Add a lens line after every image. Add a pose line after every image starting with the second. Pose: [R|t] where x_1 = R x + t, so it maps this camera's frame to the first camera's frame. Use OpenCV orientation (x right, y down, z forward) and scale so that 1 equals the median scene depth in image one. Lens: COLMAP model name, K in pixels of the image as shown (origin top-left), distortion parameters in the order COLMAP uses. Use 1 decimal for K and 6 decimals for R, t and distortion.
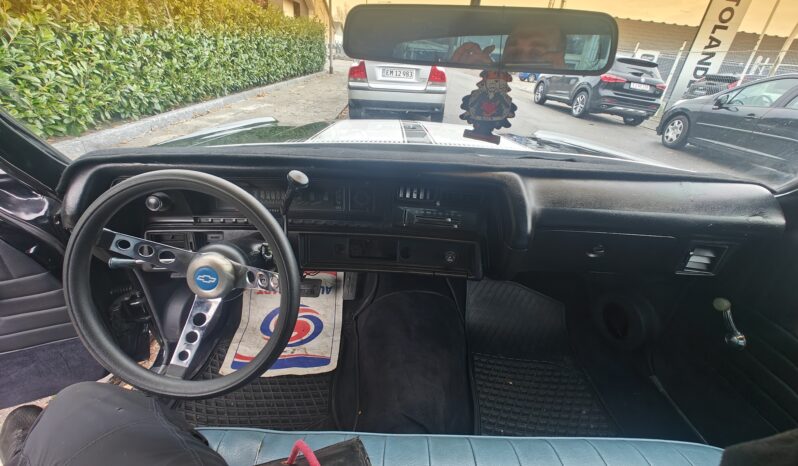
lens RADIAL K [[327.0, 0, 402.2], [0, 327.0, 242.2], [0, 0, 1]] dist [-0.006695, 0.000125]
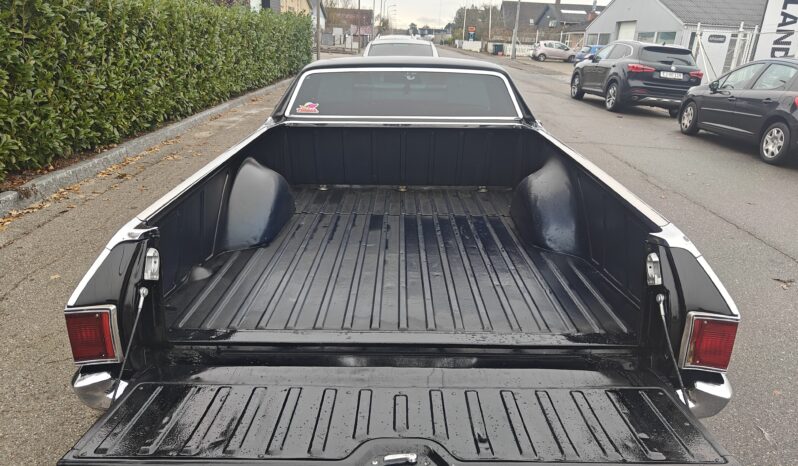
lens RADIAL K [[565.0, 0, 398.2], [0, 565.0, 235.8], [0, 0, 1]] dist [-0.002683, 0.008824]
pose [[0.998932, -0.028239, -0.036576, 0.020893], [0.021074, 0.982835, -0.183281, 0.211341], [0.041123, 0.182314, 0.982380, -0.447210]]
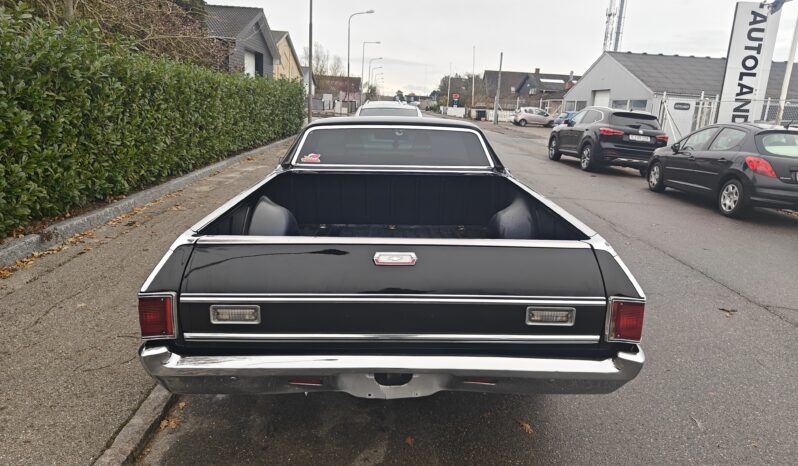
lens RADIAL K [[567.6, 0, 399.0], [0, 567.6, 233.0], [0, 0, 1]] dist [-0.000911, -0.001611]
pose [[0.999493, -0.030749, -0.008291, 0.019391], [0.026972, 0.955740, -0.292974, 0.248380], [0.016932, 0.292601, 0.956085, -0.505390]]
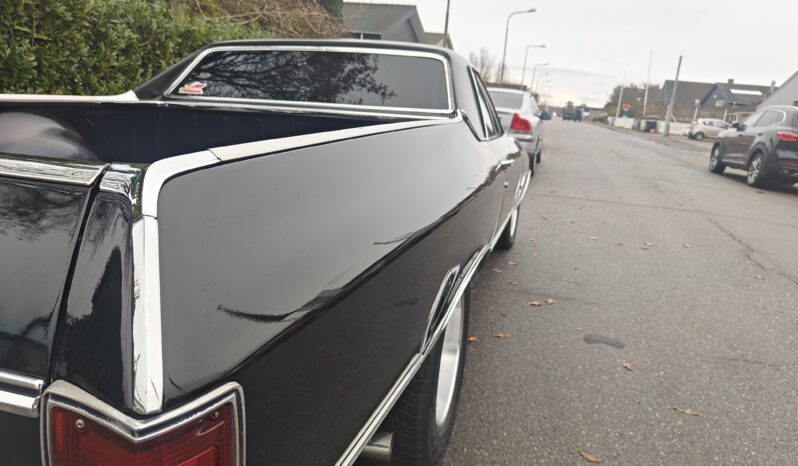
lens RADIAL K [[567.6, 0, 399.0], [0, 567.6, 233.0], [0, 0, 1]] dist [-0.000911, -0.001611]
pose [[0.956659, 0.066431, -0.283531, 0.161892], [-0.152191, 0.944140, -0.292296, 0.200779], [0.248275, 0.322779, 0.913331, -0.302415]]
